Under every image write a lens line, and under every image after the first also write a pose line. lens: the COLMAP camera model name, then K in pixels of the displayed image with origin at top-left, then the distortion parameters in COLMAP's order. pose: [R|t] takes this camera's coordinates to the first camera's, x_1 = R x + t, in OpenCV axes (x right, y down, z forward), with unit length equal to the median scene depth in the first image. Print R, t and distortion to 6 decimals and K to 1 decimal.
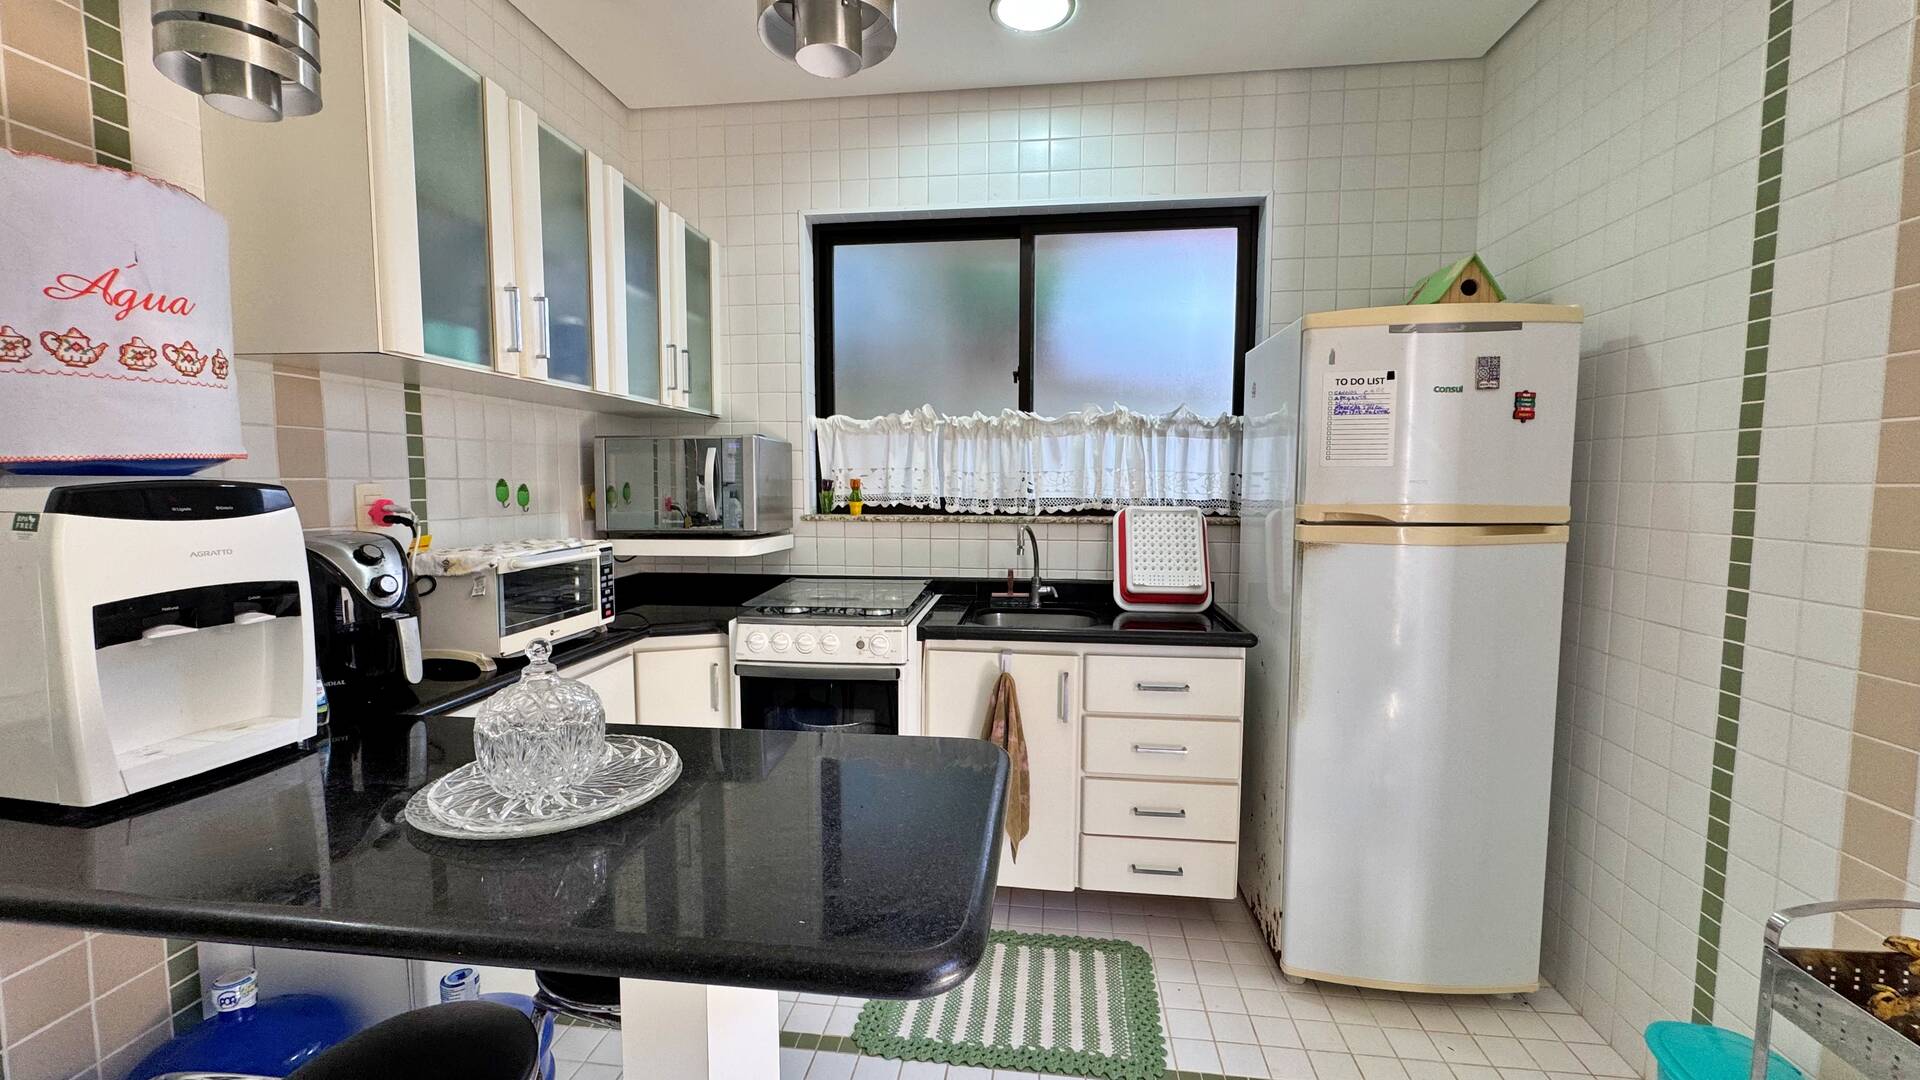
lens RADIAL K [[764.9, 0, 959.2], [0, 764.9, 542.4], [0, 0, 1]] dist [-0.002811, 0.000582]
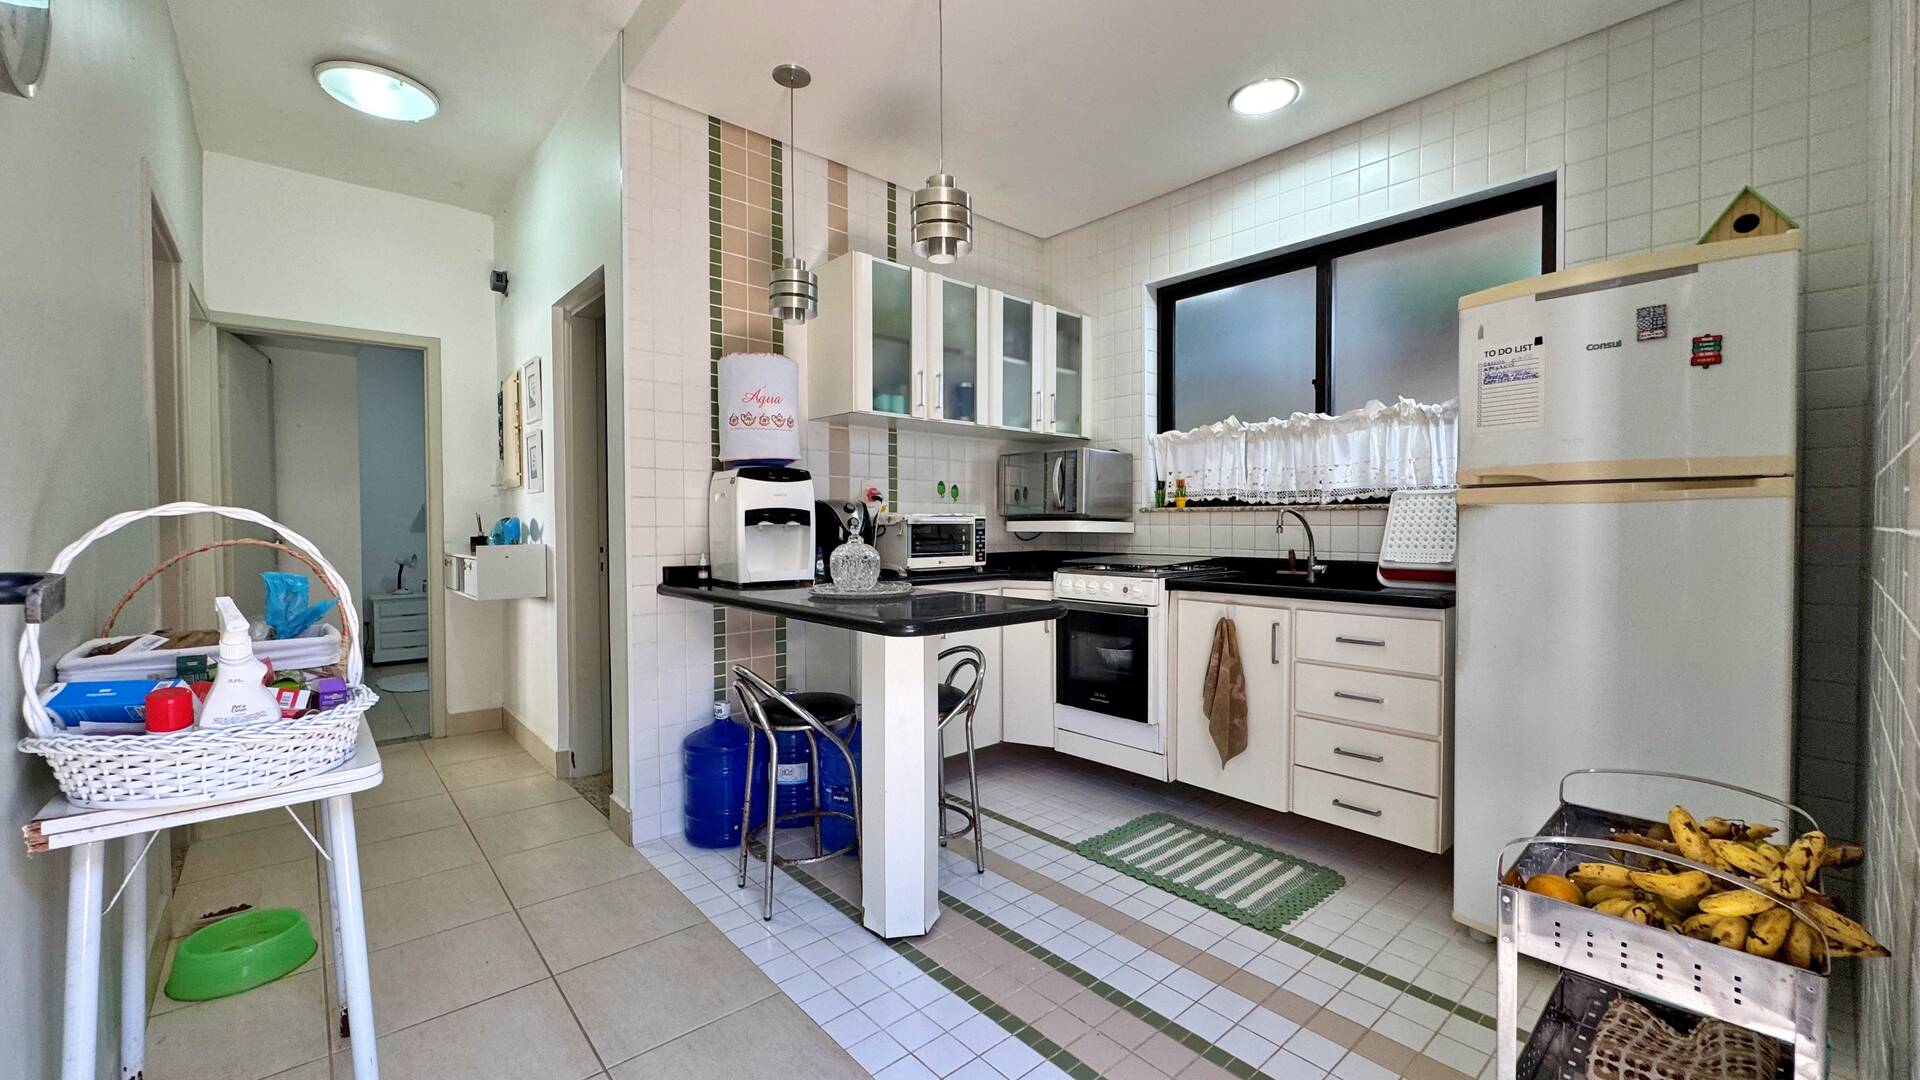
lens RADIAL K [[764.9, 0, 959.2], [0, 764.9, 542.4], [0, 0, 1]] dist [-0.002811, 0.000582]
pose [[0.747727, 0.013388, -0.663871, 0.554029], [-0.051500, 0.997954, -0.037879, 0.113221], [0.662006, 0.062513, 0.746887, -0.237969]]
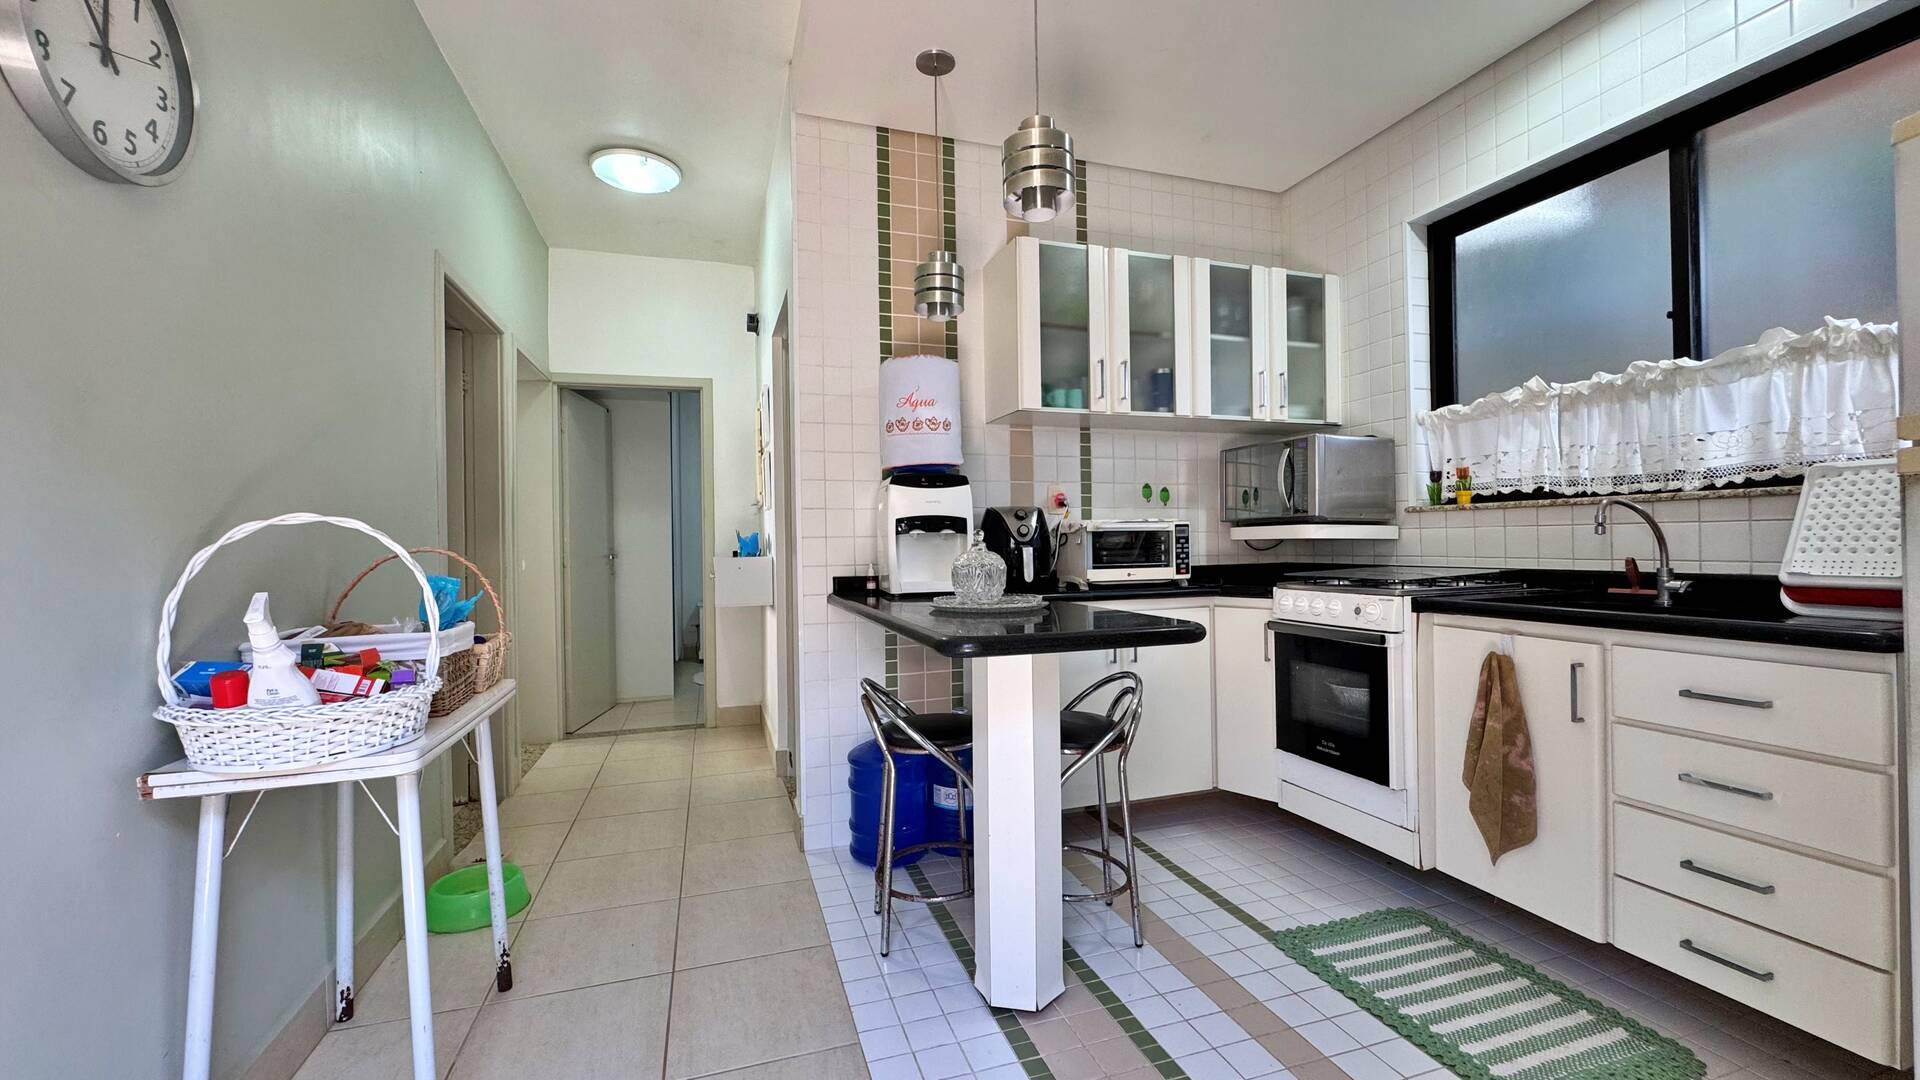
lens RADIAL K [[764.9, 0, 959.2], [0, 764.9, 542.4], [0, 0, 1]] dist [-0.002811, 0.000582]
pose [[0.426144, -0.008577, -0.904615, 0.594313], [-0.059120, 0.997553, -0.037308, 0.108535], [0.902722, 0.069379, 0.424594, 0.027366]]
